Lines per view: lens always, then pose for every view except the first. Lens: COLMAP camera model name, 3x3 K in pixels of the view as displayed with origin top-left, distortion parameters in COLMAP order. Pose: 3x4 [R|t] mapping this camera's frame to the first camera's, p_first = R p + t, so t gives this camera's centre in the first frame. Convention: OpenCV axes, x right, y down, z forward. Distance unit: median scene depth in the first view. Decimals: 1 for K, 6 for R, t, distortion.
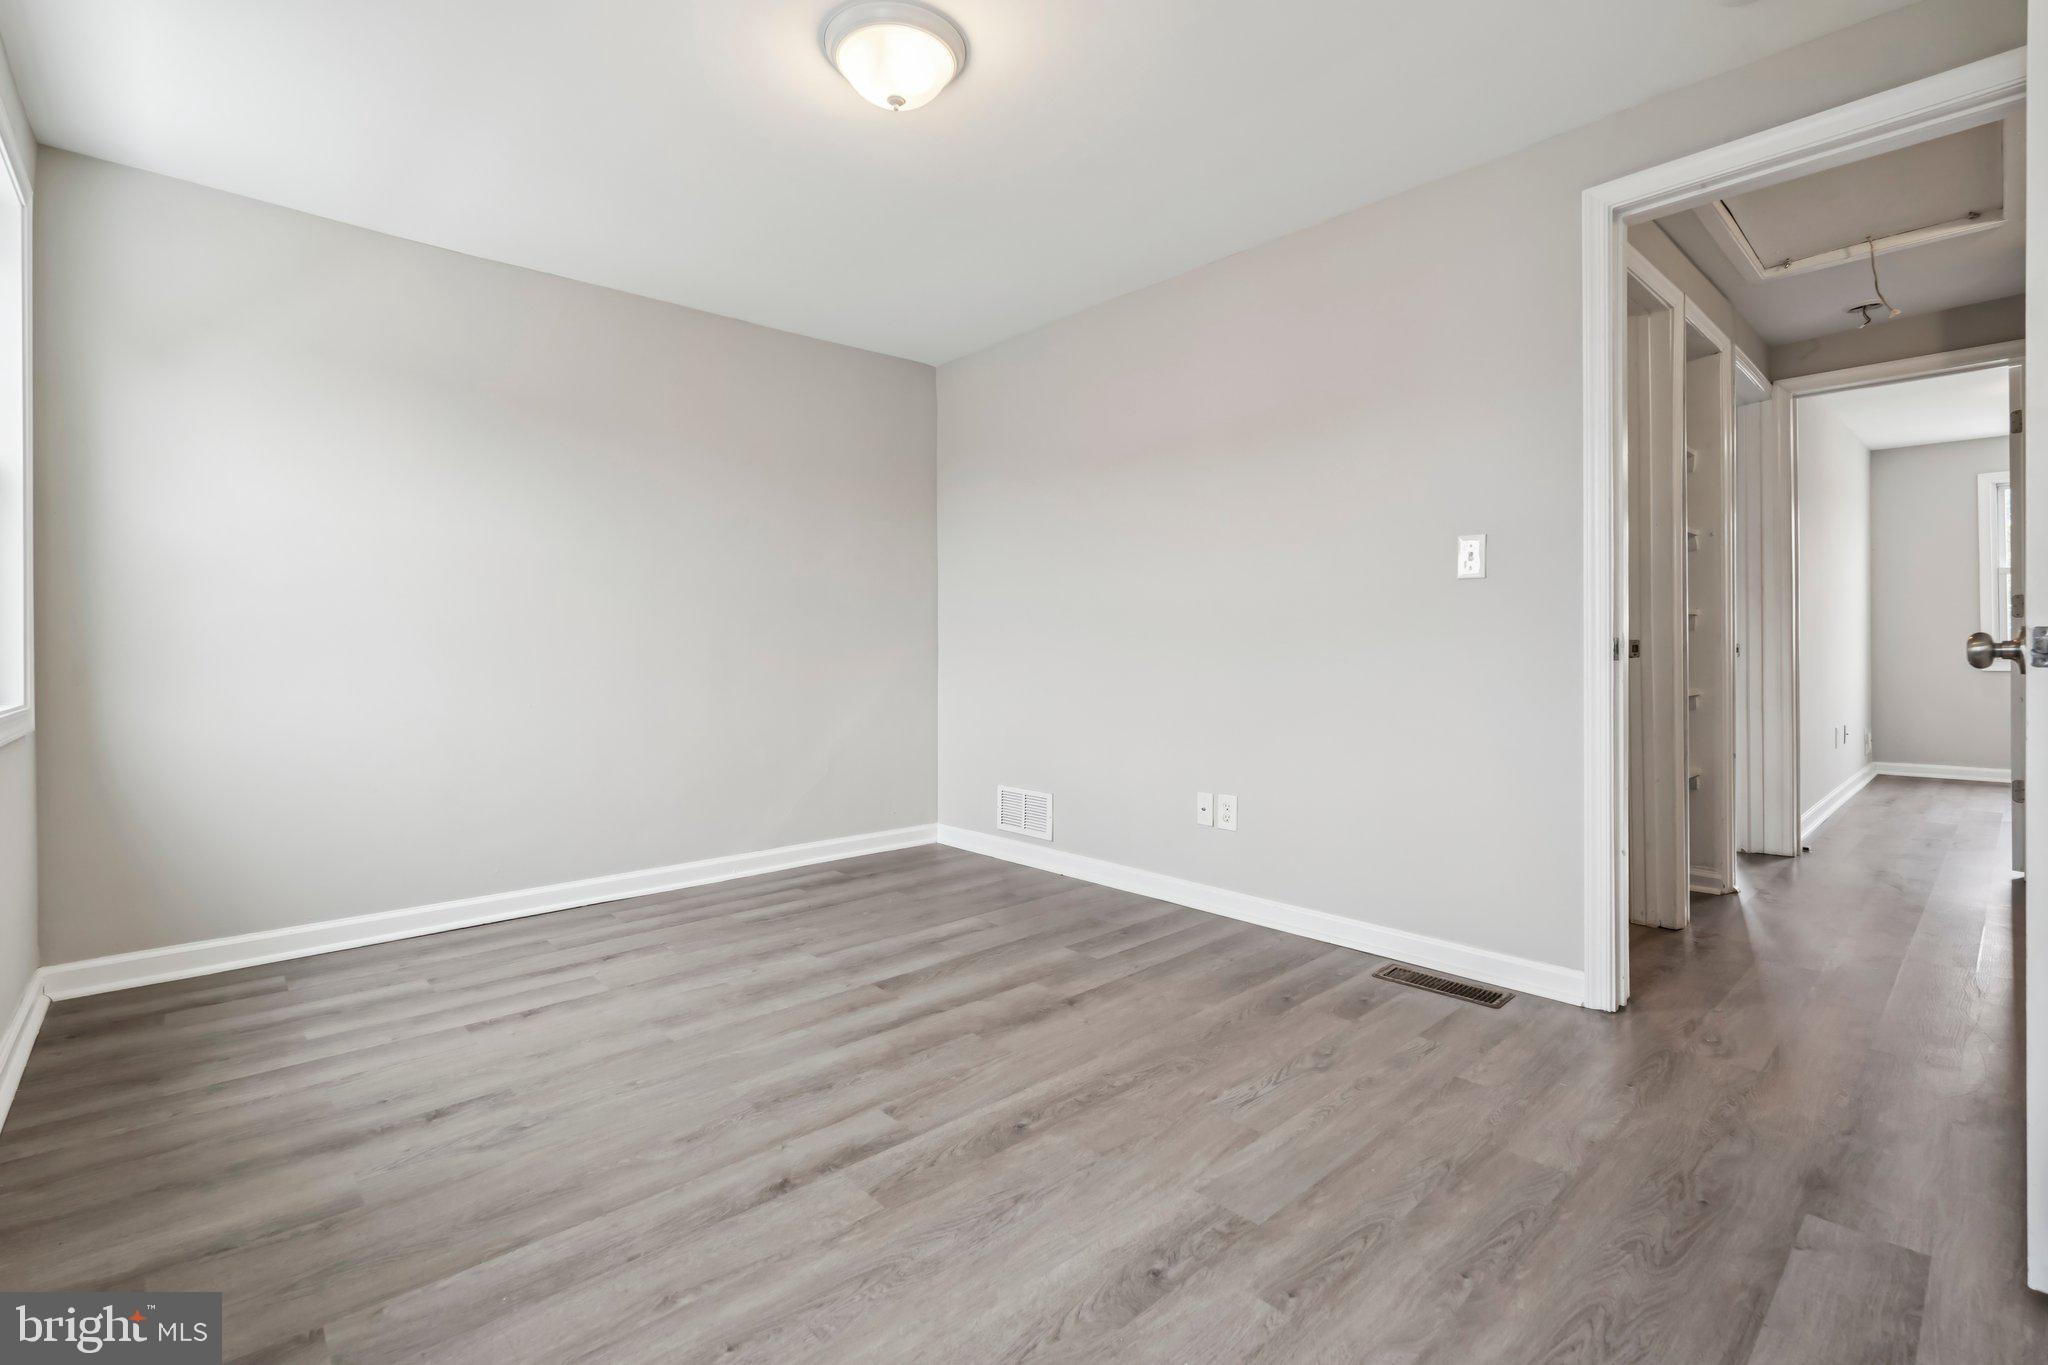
lens RADIAL K [[917.9, 0, 1015.7], [0, 917.9, 658.1], [0, 0, 1]] dist [-0.003858, -0.000274]
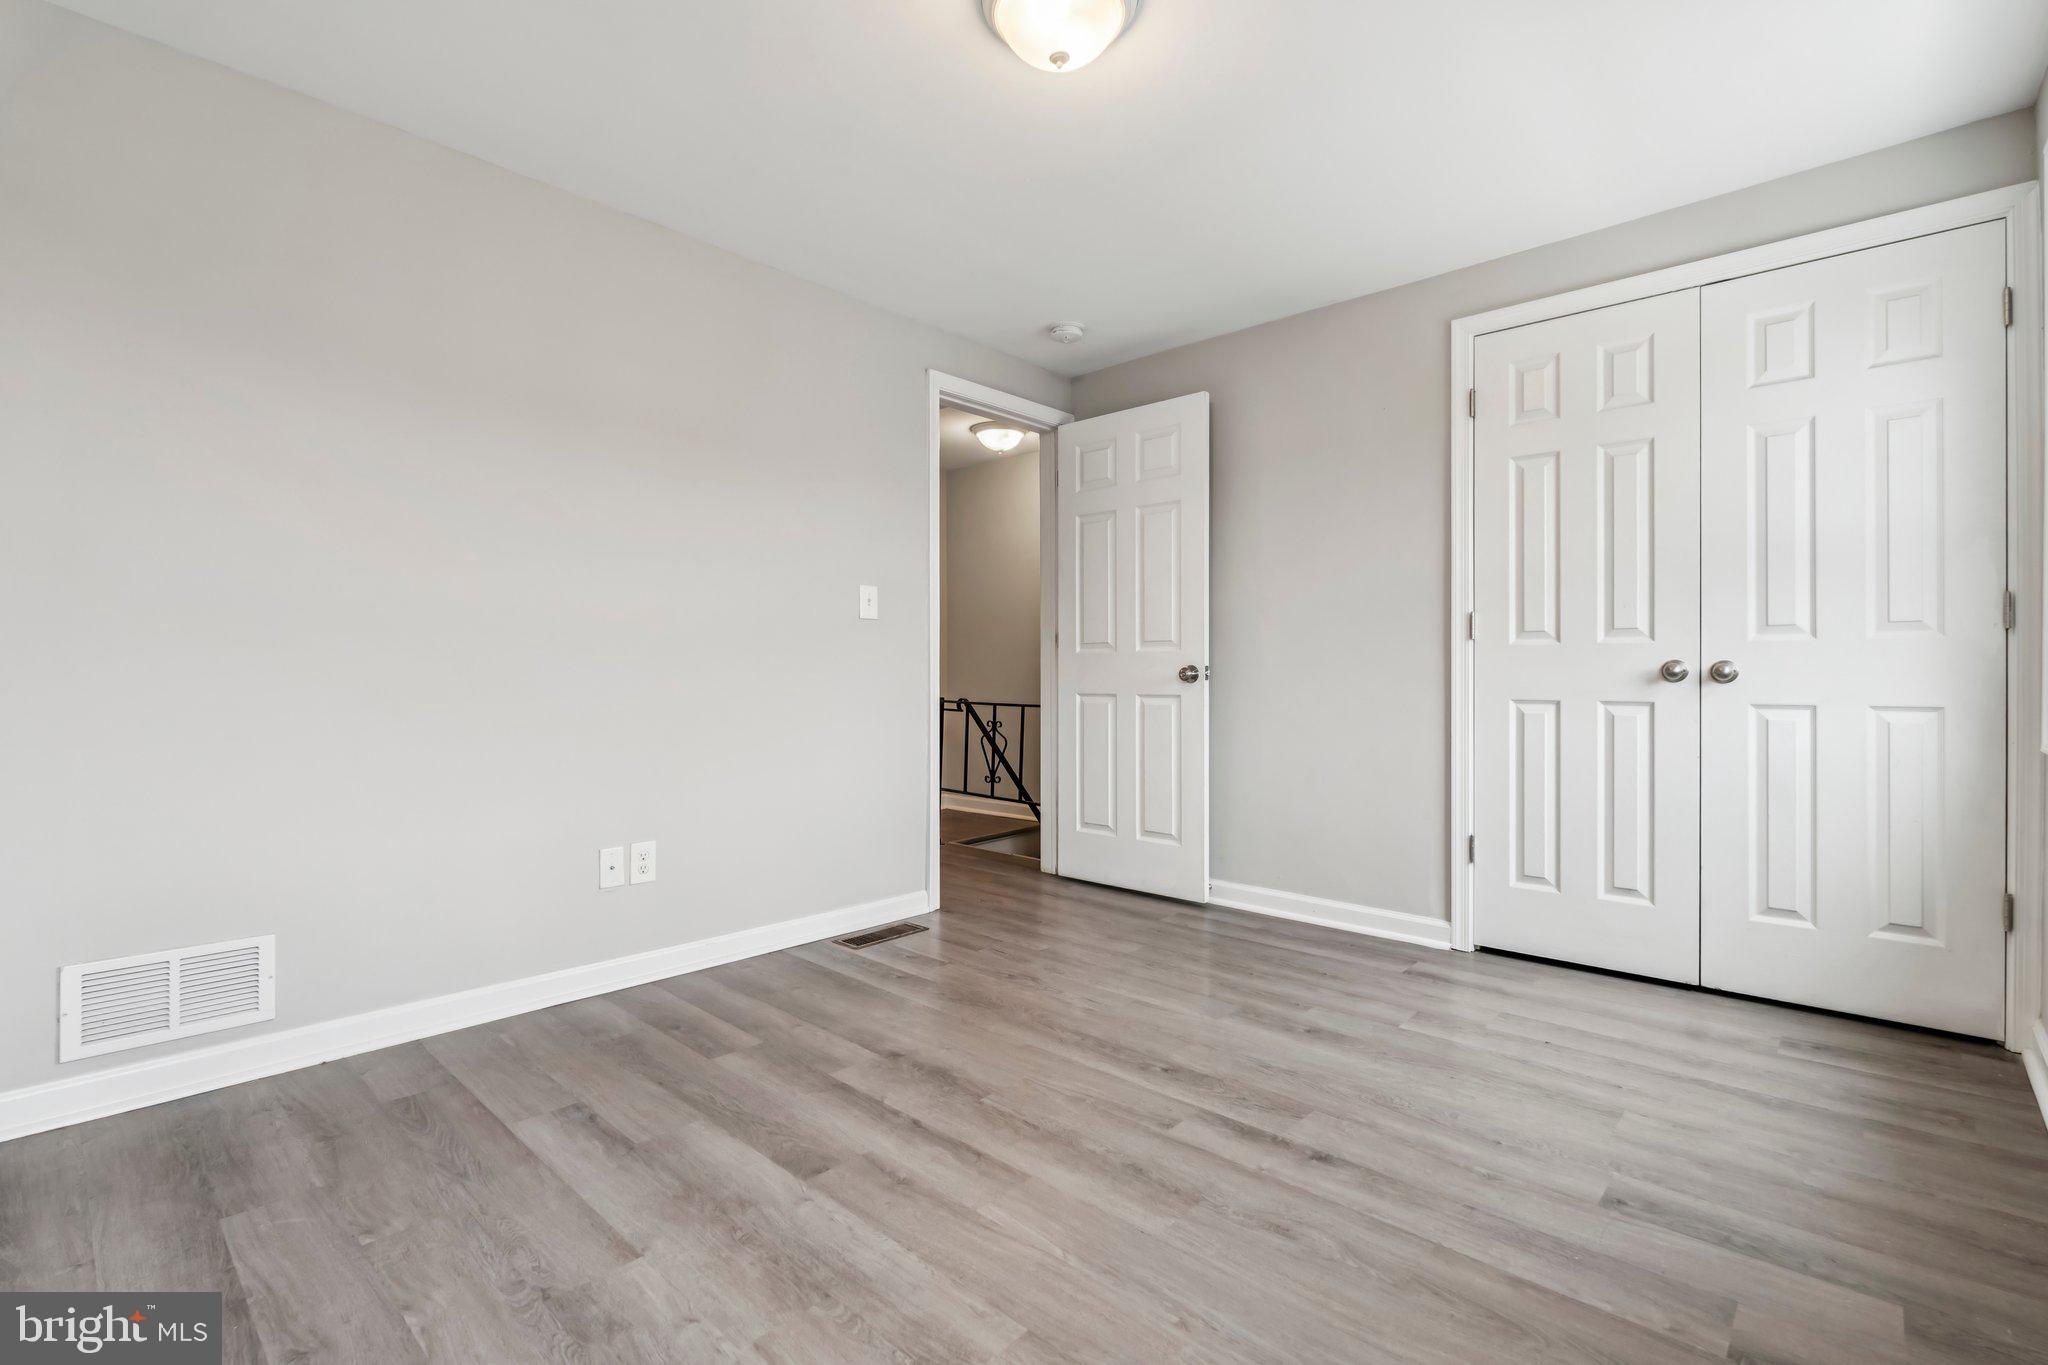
lens RADIAL K [[924.7, 0, 1017.2], [0, 924.7, 674.4], [0, 0, 1]] dist [-0.001451, -0.000407]
pose [[-0.080950, 0.001528, 0.996717, -1.003499], [0.008887, 0.999960, -0.000811, -0.005511], [-0.996679, 0.008792, -0.080960, 1.091042]]
